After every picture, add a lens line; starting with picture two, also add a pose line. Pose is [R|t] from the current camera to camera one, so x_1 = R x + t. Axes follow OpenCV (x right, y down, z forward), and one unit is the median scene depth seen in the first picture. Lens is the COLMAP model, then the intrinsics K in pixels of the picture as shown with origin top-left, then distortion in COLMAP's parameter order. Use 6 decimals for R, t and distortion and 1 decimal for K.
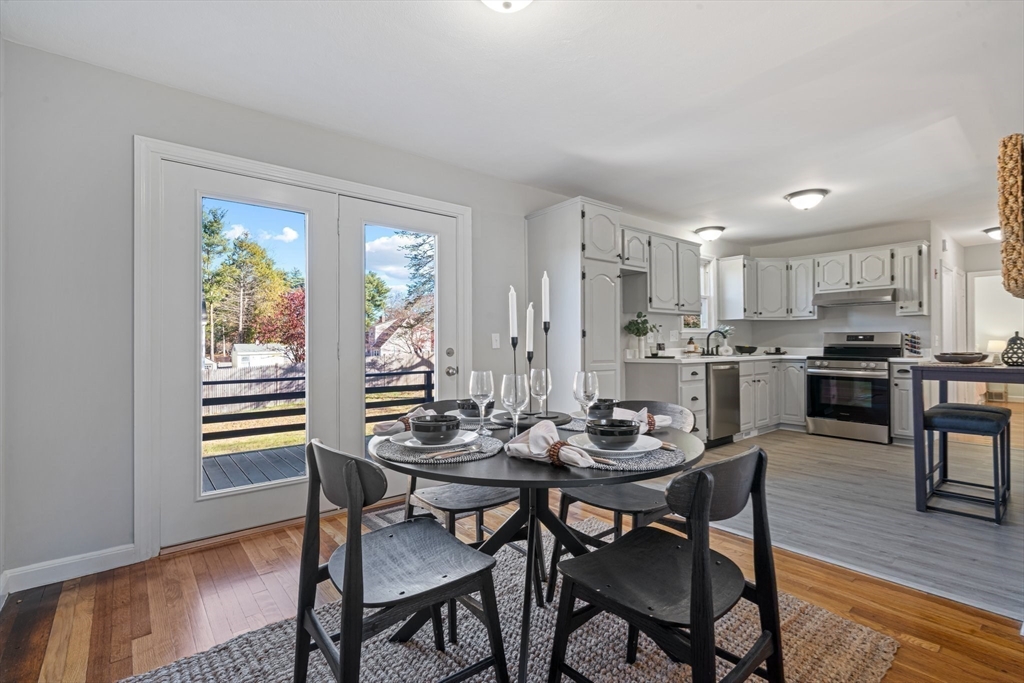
lens RADIAL K [[469.7, 0, 511.4], [0, 469.7, 341.3], [0, 0, 1]] dist [-0.003286, 0.003338]
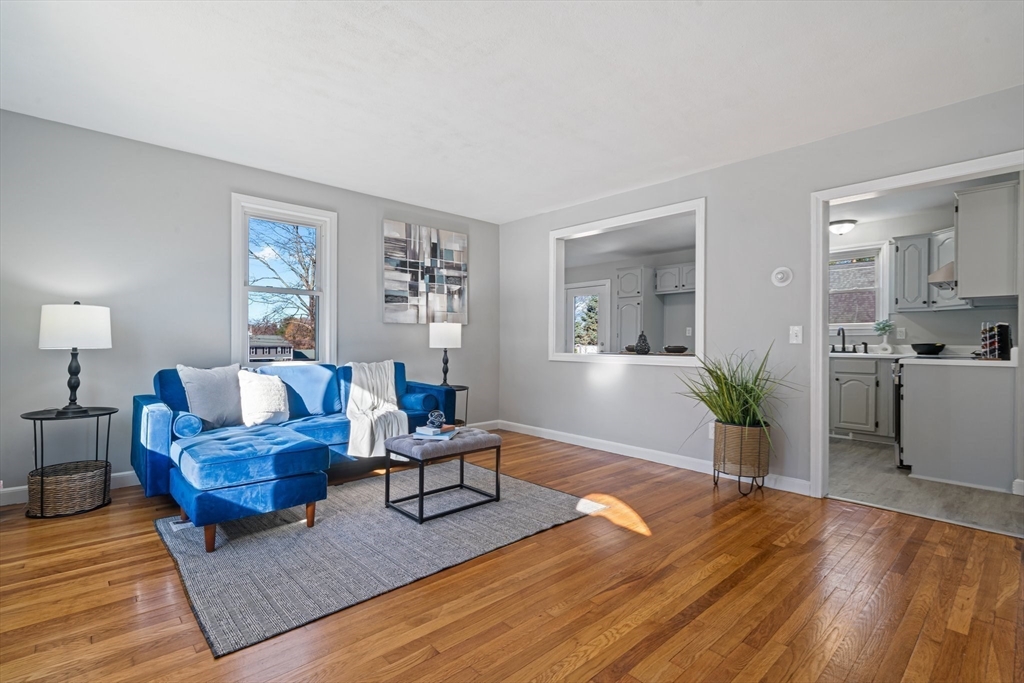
lens RADIAL K [[469.7, 0, 515.6], [0, 469.7, 342.0], [0, 0, 1]] dist [-0.003286, 0.003338]
pose [[0.049349, 0.003672, -0.998775, 1.405483], [0.002483, 0.999990, 0.003799, 0.002140], [0.998779, -0.002668, 0.049339, 0.288970]]
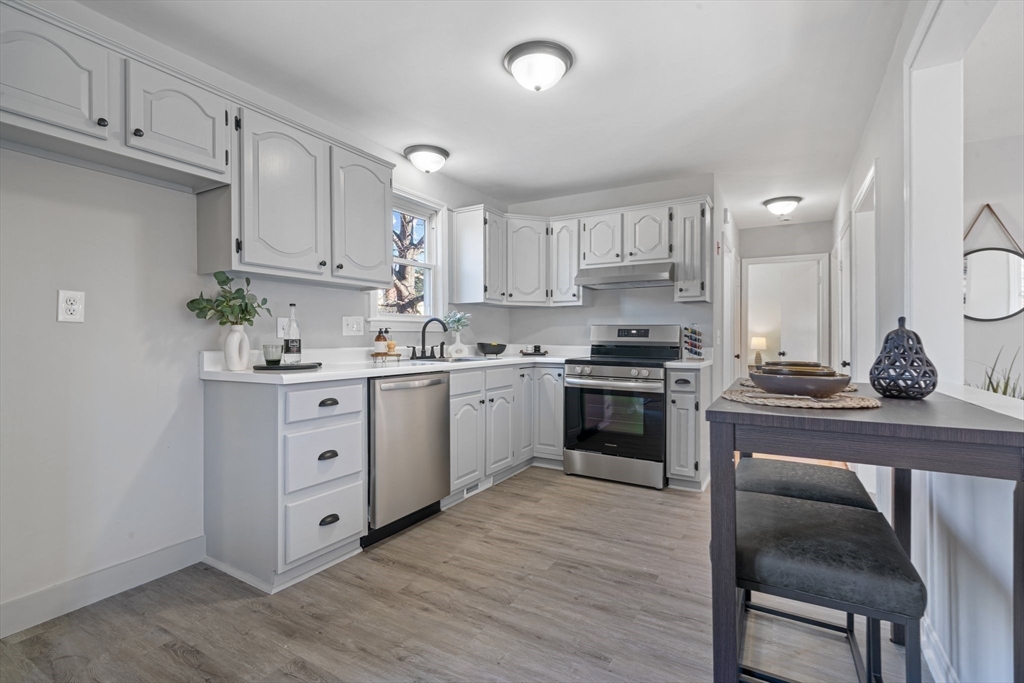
lens RADIAL K [[469.7, 0, 509.8], [0, 469.7, 338.7], [0, 0, 1]] dist [-0.003286, 0.003338]
pose [[0.939486, 0.005299, 0.342545, 0.326770], [-0.007685, 0.999955, 0.005608, -0.000766], [-0.342500, -0.007901, 0.939485, 0.398221]]
